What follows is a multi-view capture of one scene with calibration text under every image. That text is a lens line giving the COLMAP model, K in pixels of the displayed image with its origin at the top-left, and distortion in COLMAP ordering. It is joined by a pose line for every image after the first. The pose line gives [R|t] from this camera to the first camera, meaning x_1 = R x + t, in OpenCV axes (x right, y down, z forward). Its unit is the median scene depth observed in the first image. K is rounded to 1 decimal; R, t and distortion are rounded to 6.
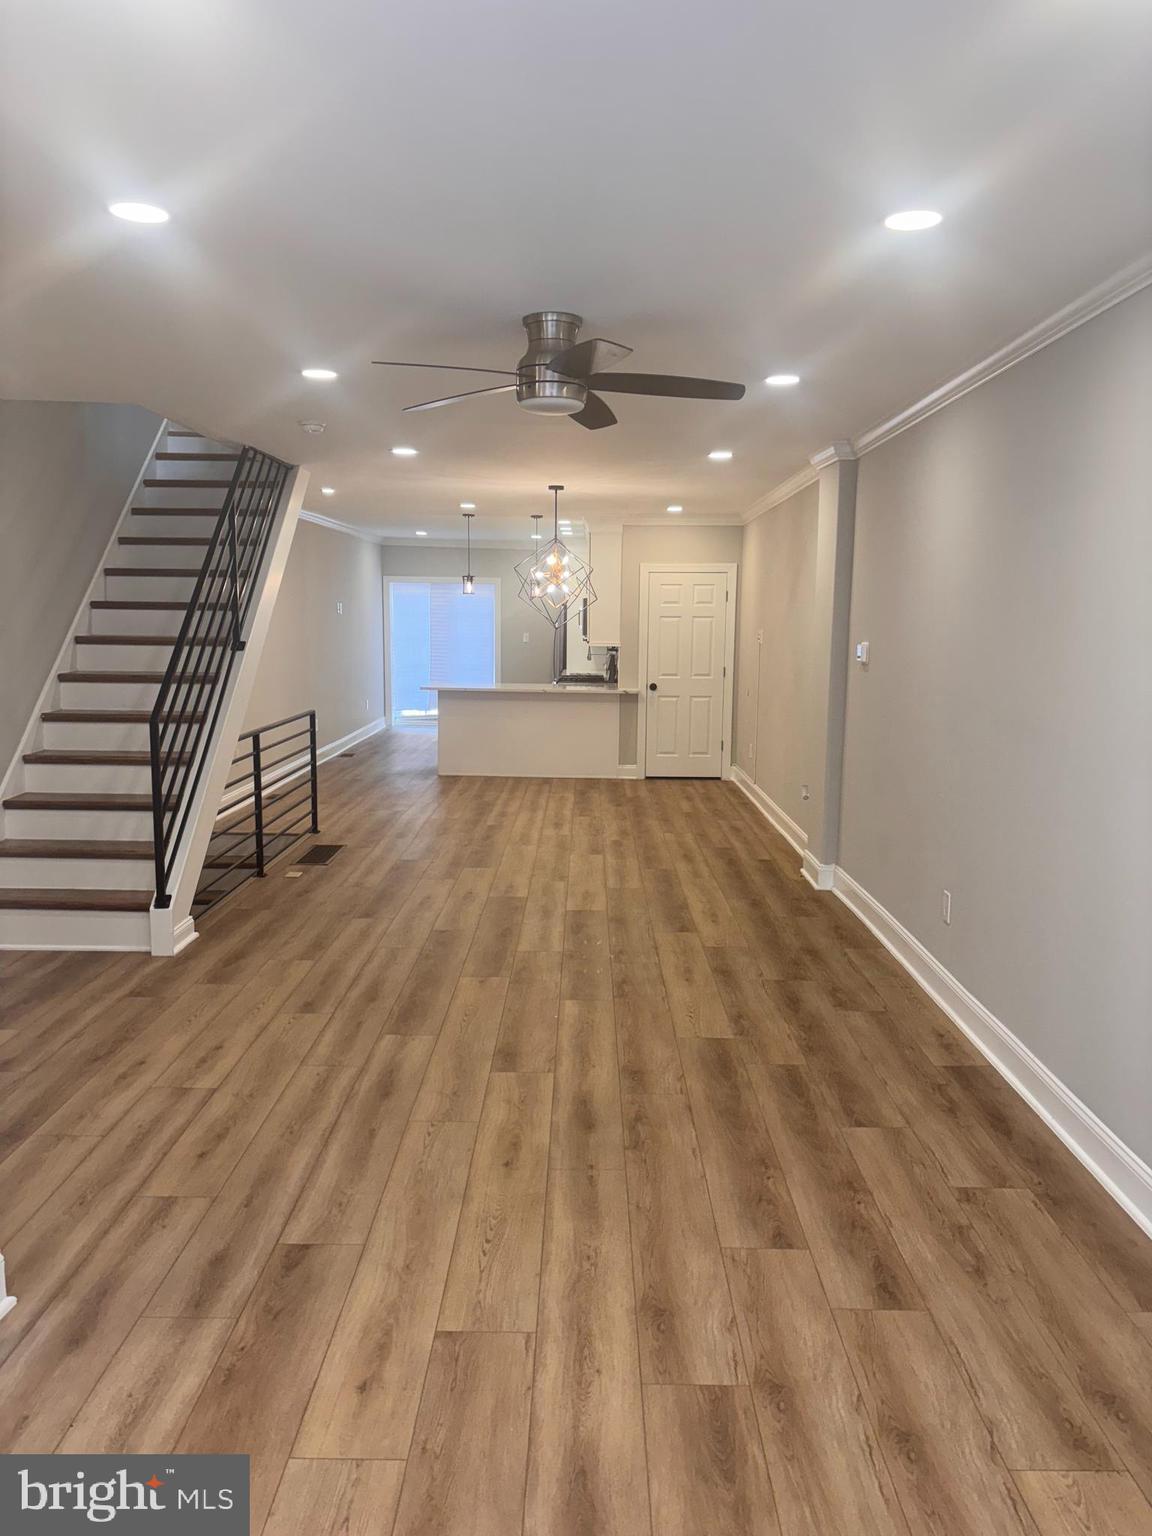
lens RADIAL K [[1169.3, 0, 576.0], [0, 1169.3, 768.0], [0, 0, 1]] dist [0.010538, 0.001651]
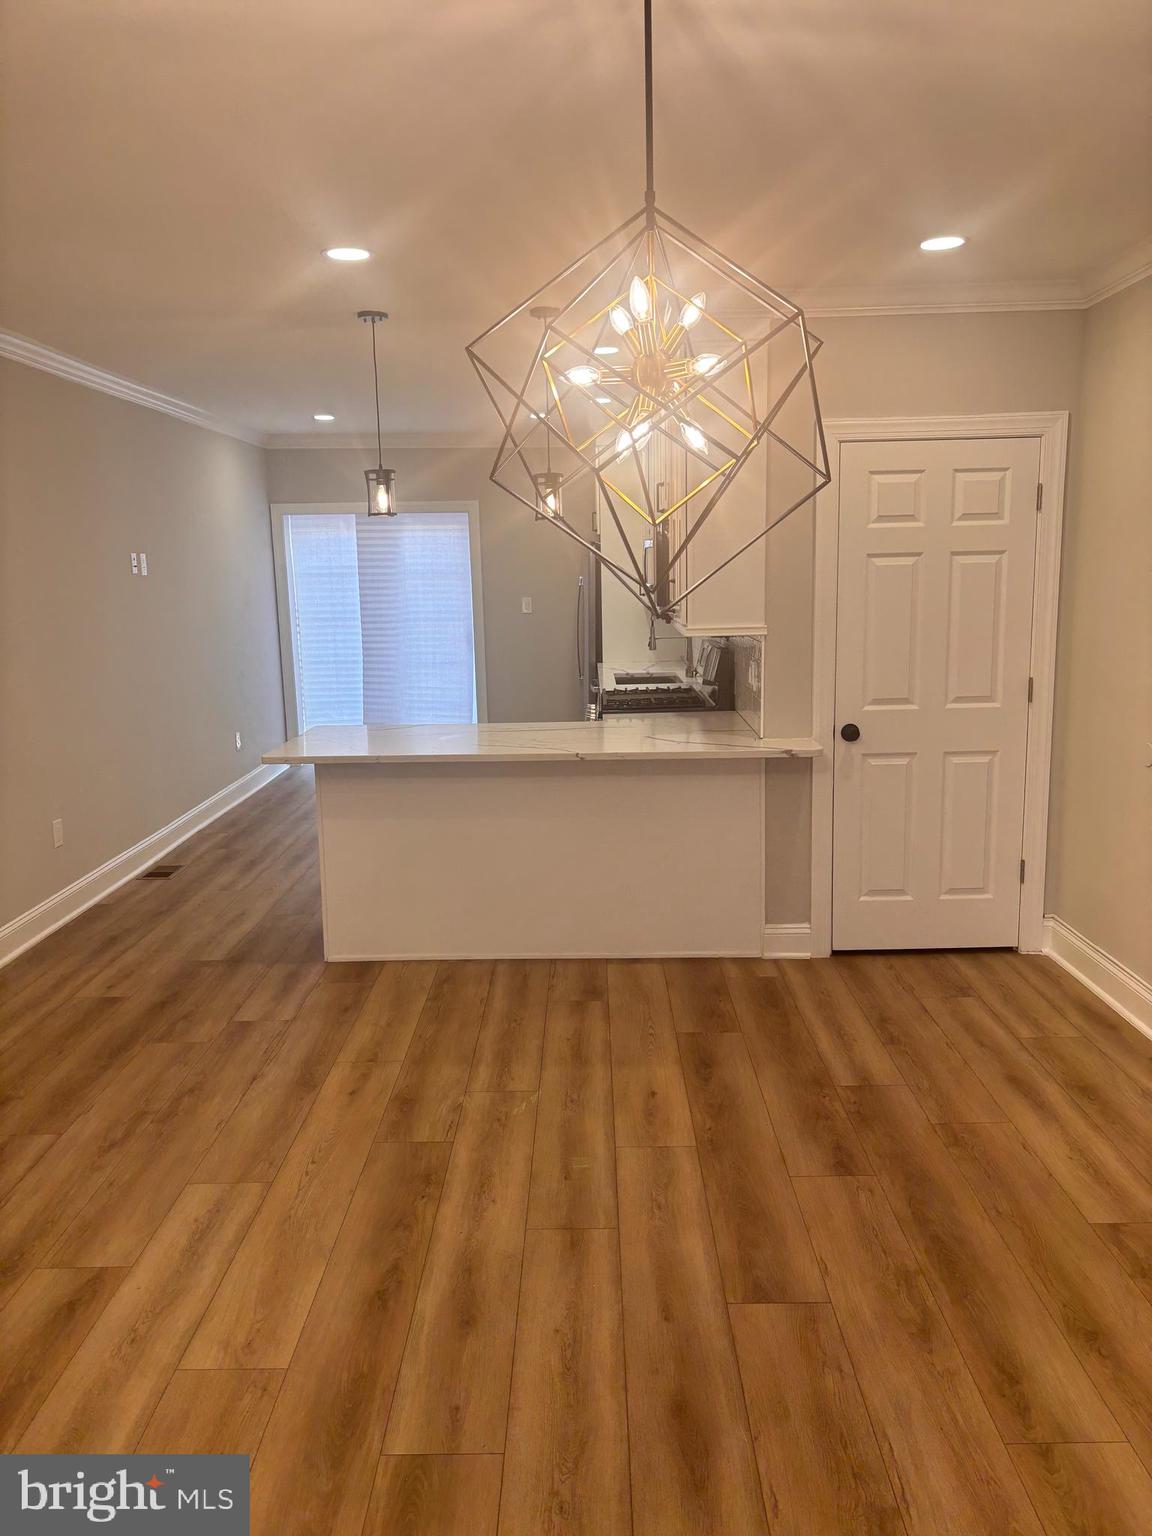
lens RADIAL K [[1169.3, 0, 576.0], [0, 1169.3, 768.0], [0, 0, 1]] dist [0.010538, 0.001651]
pose [[0.999289, -0.037013, -0.007167, -0.024799], [0.037304, 0.998254, 0.045807, -0.078791], [0.005459, -0.046041, 0.998925, 0.595741]]
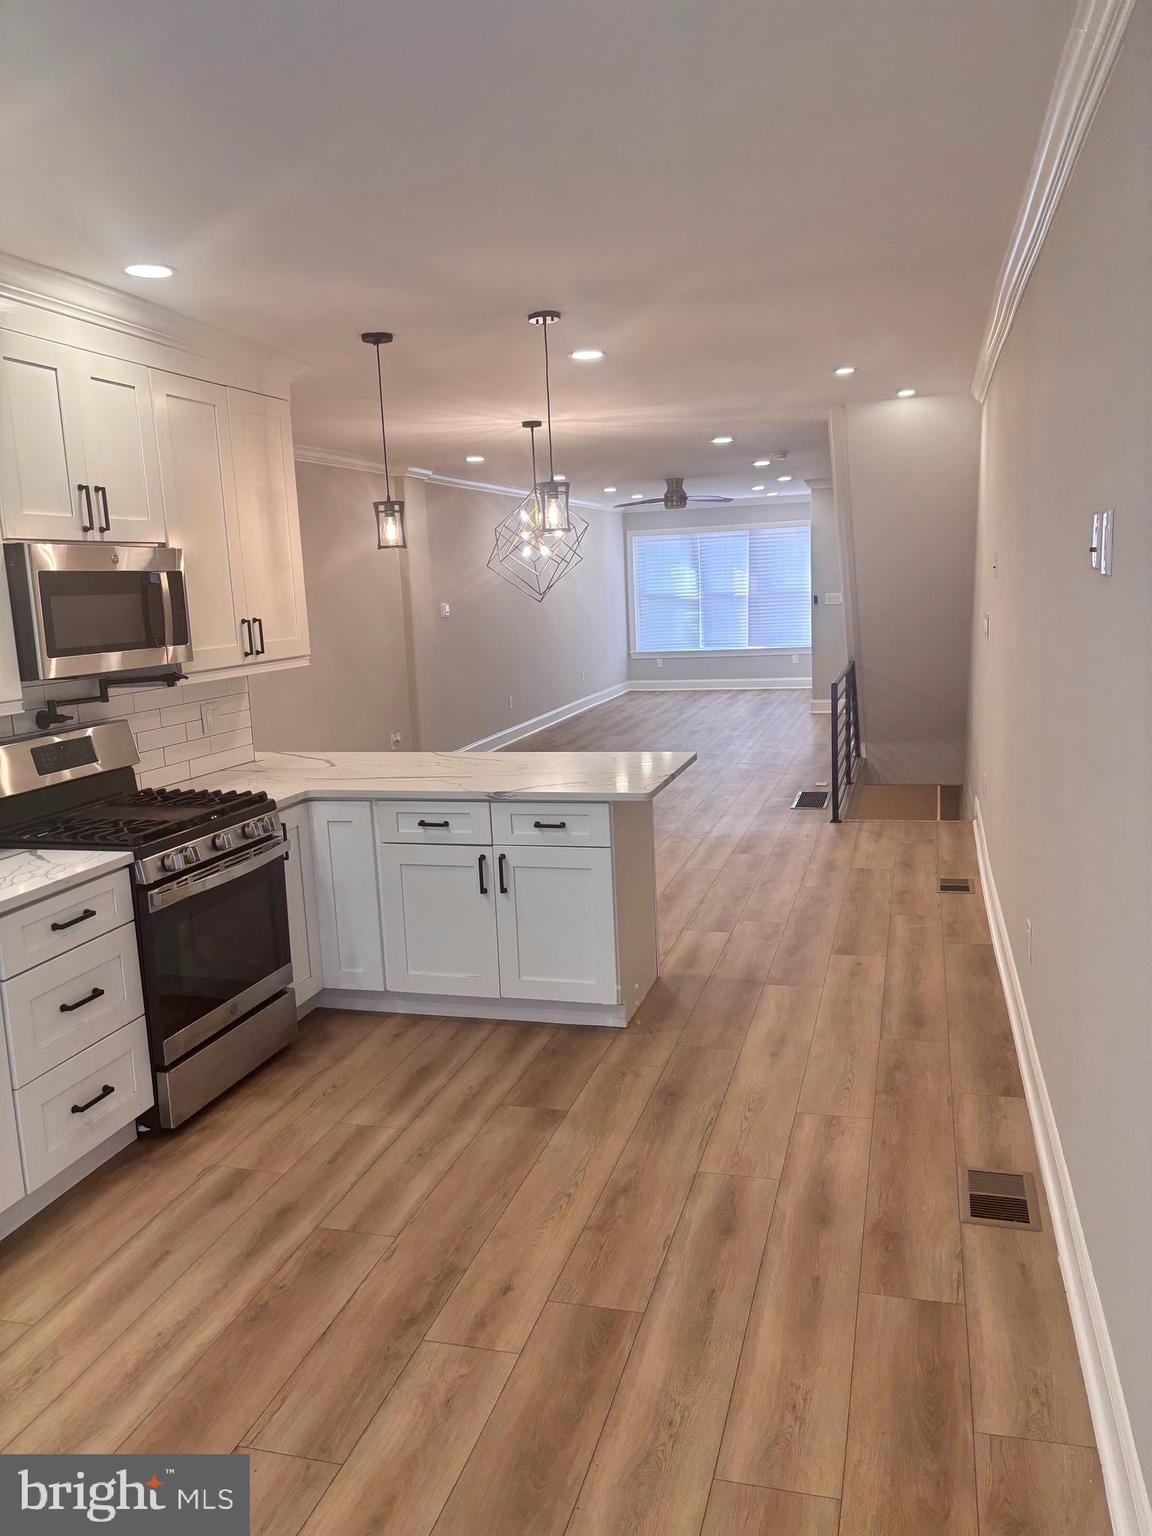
lens RADIAL K [[1169.3, 0, 576.0], [0, 1169.3, 768.0], [0, 0, 1]] dist [0.010538, 0.001651]
pose [[-0.962225, -0.015799, 0.271797, -0.204399], [0.061806, 0.959574, 0.274586, -0.181370], [-0.265147, 0.281012, -0.922350, 1.385432]]
